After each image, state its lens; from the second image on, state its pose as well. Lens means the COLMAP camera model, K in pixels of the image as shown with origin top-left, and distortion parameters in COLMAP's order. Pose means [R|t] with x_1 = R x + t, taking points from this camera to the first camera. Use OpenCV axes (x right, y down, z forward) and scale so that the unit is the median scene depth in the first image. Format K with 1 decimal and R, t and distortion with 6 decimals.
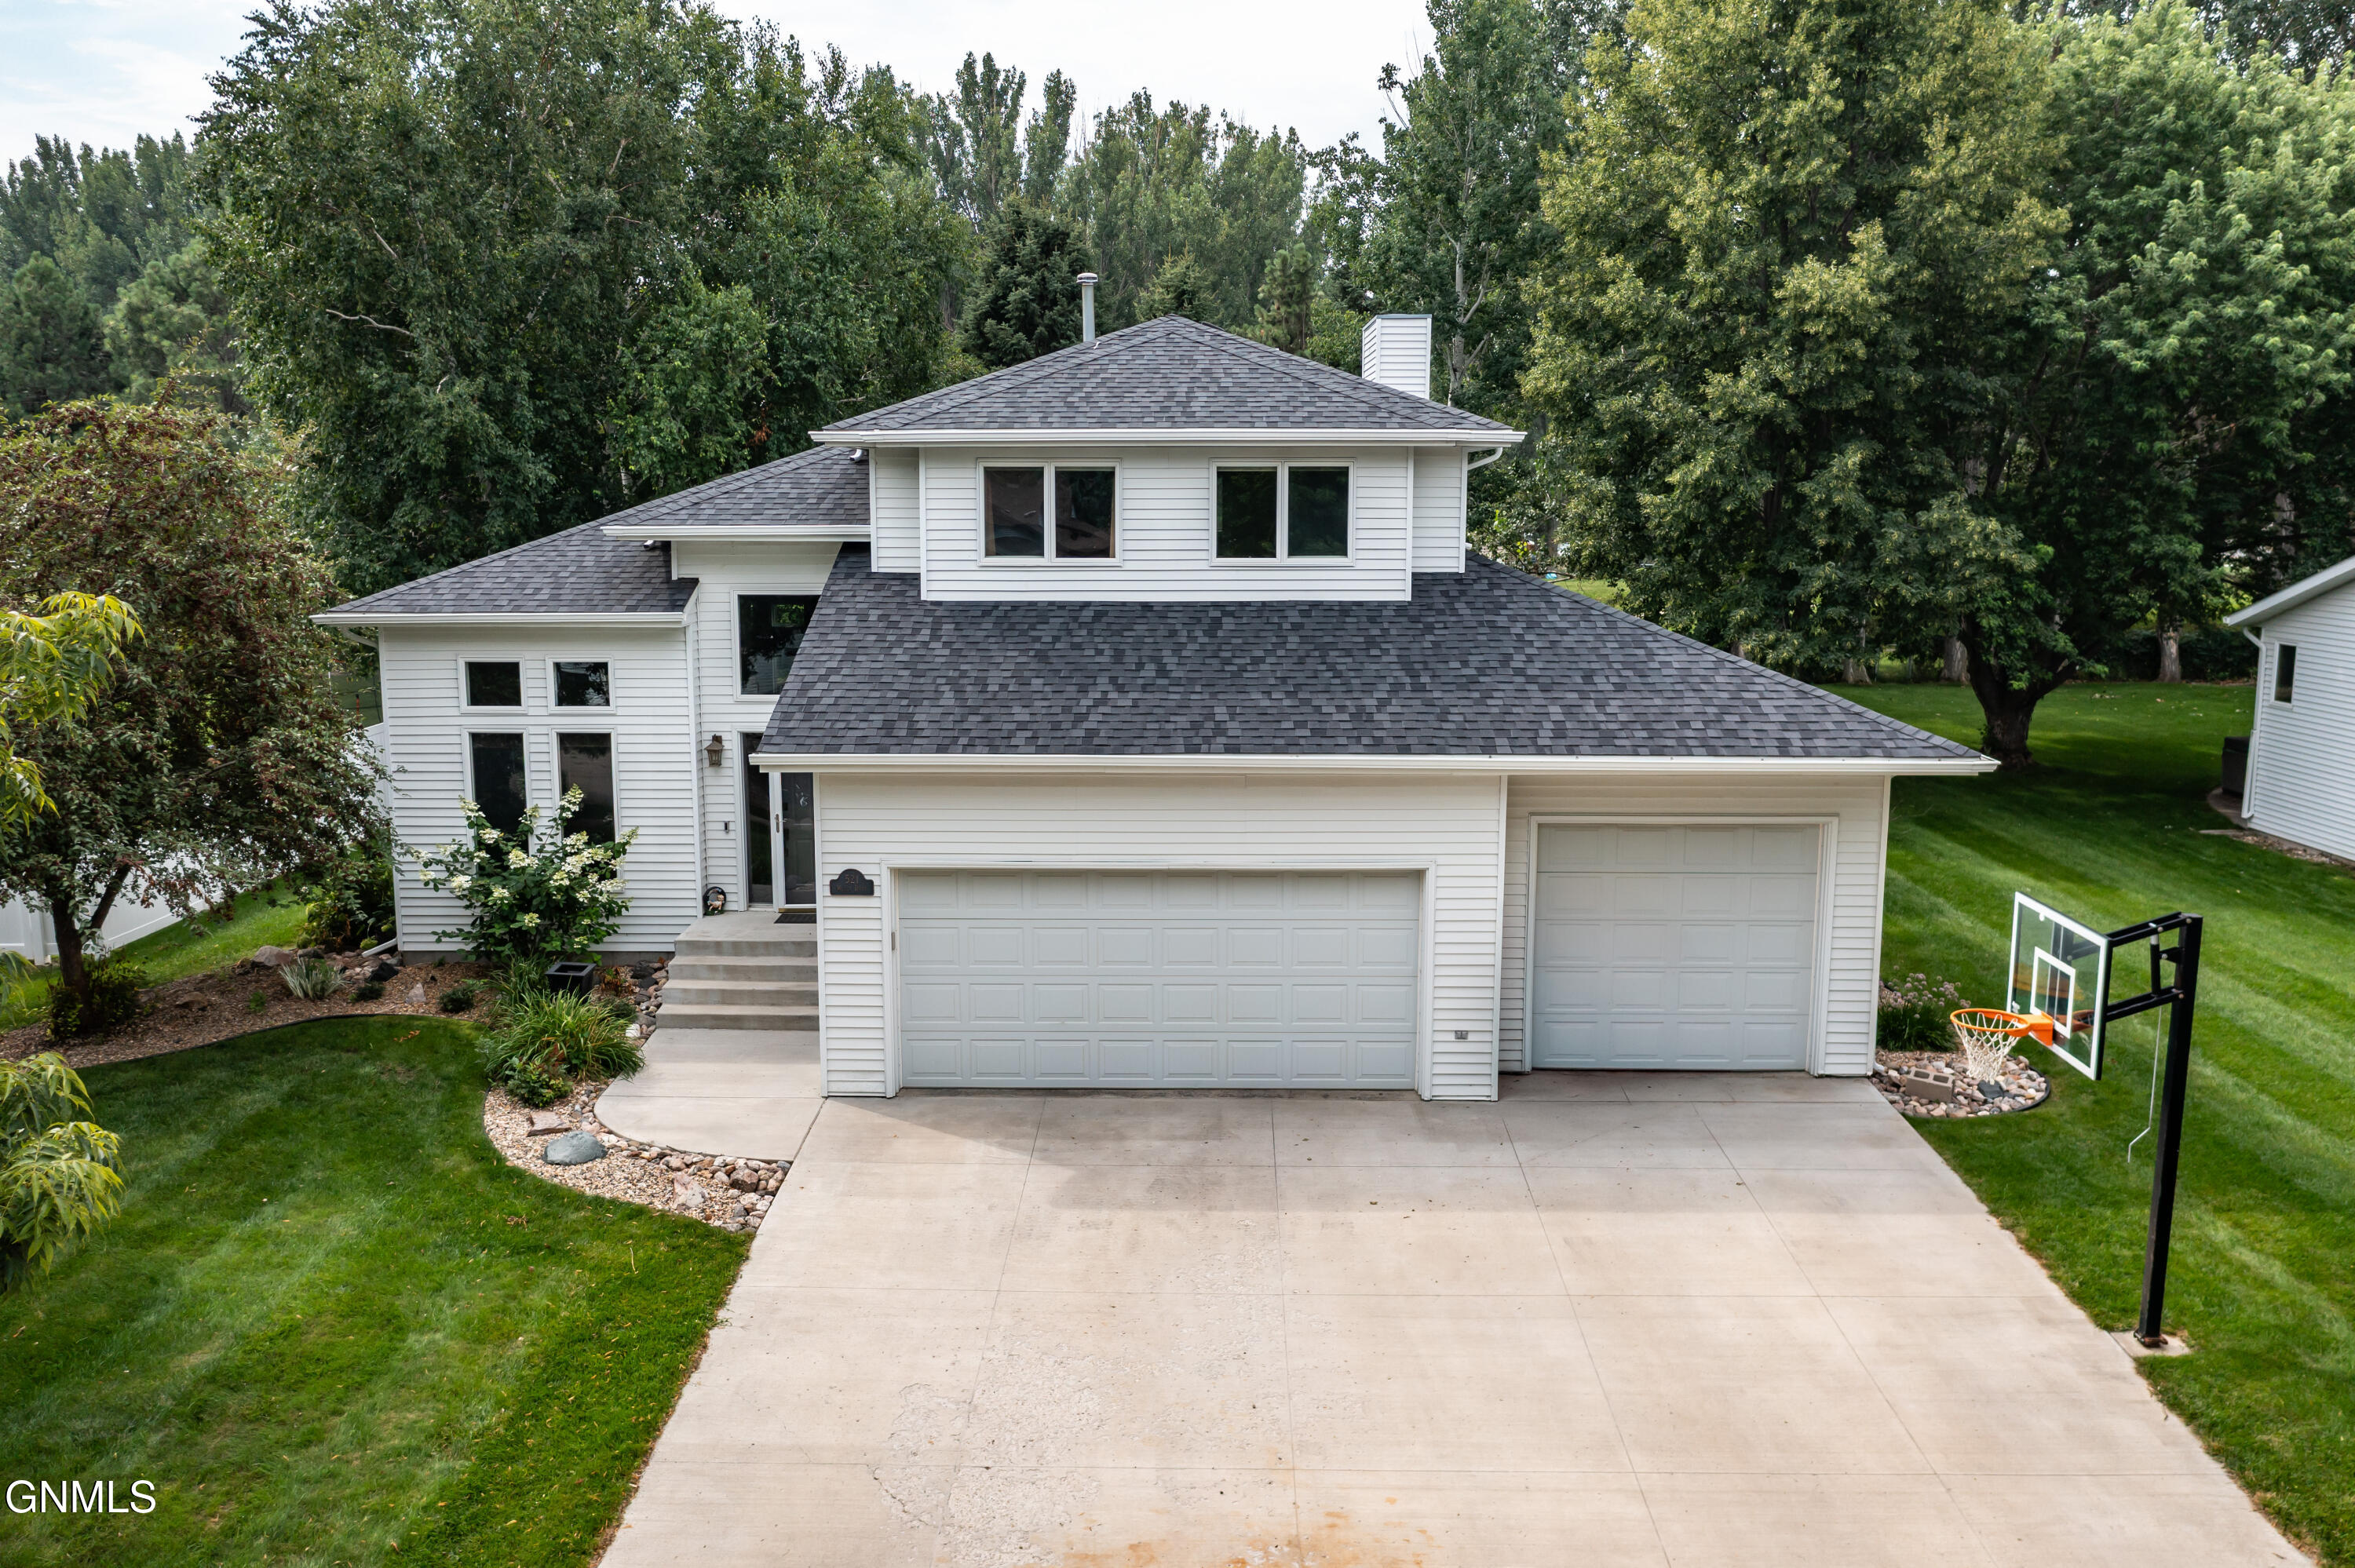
lens RADIAL K [[1863.8, 0, 1177.5], [0, 1863.8, 784.0], [0, 0, 1]] dist [-0.010532, -0.008504]
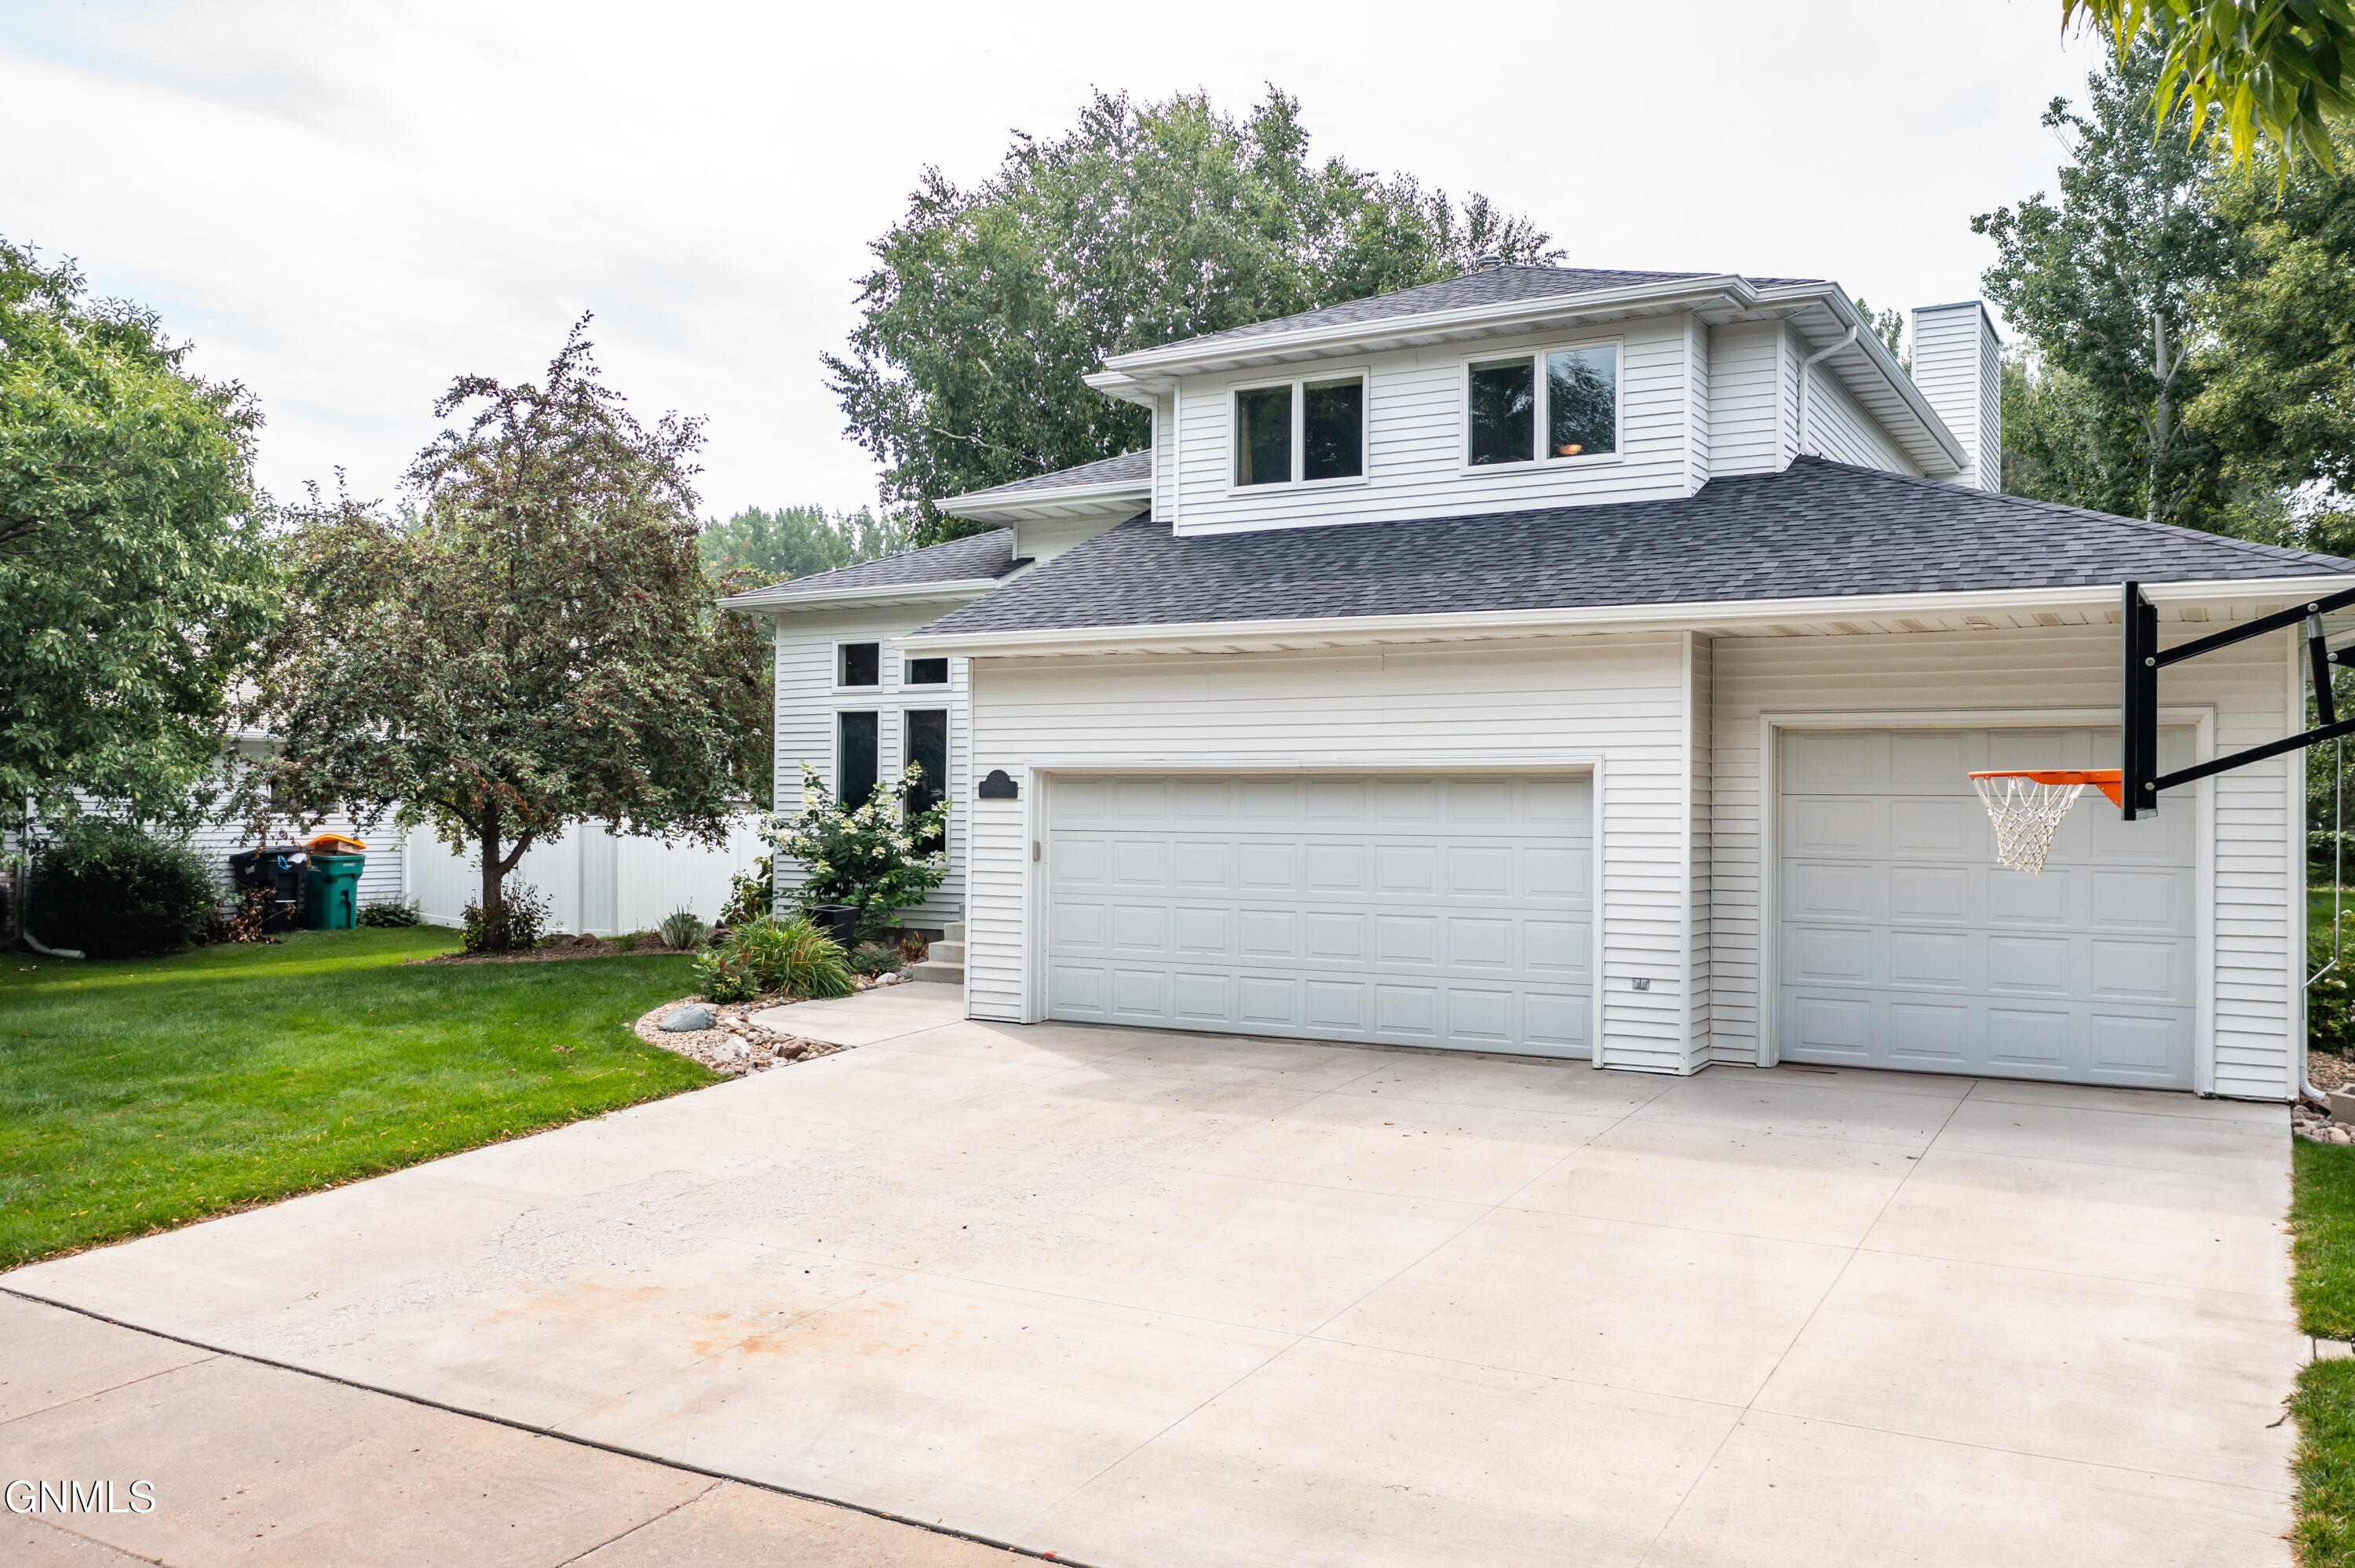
lens RADIAL K [[1863.8, 0, 1177.5], [0, 1863.8, 784.0], [0, 0, 1]] dist [-0.010532, -0.008504]
pose [[0.875247, 0.000752, -0.483675, 0.322635], [-0.080860, 0.986153, -0.144788, 0.162578], [0.476869, 0.165835, 0.863189, 0.205629]]
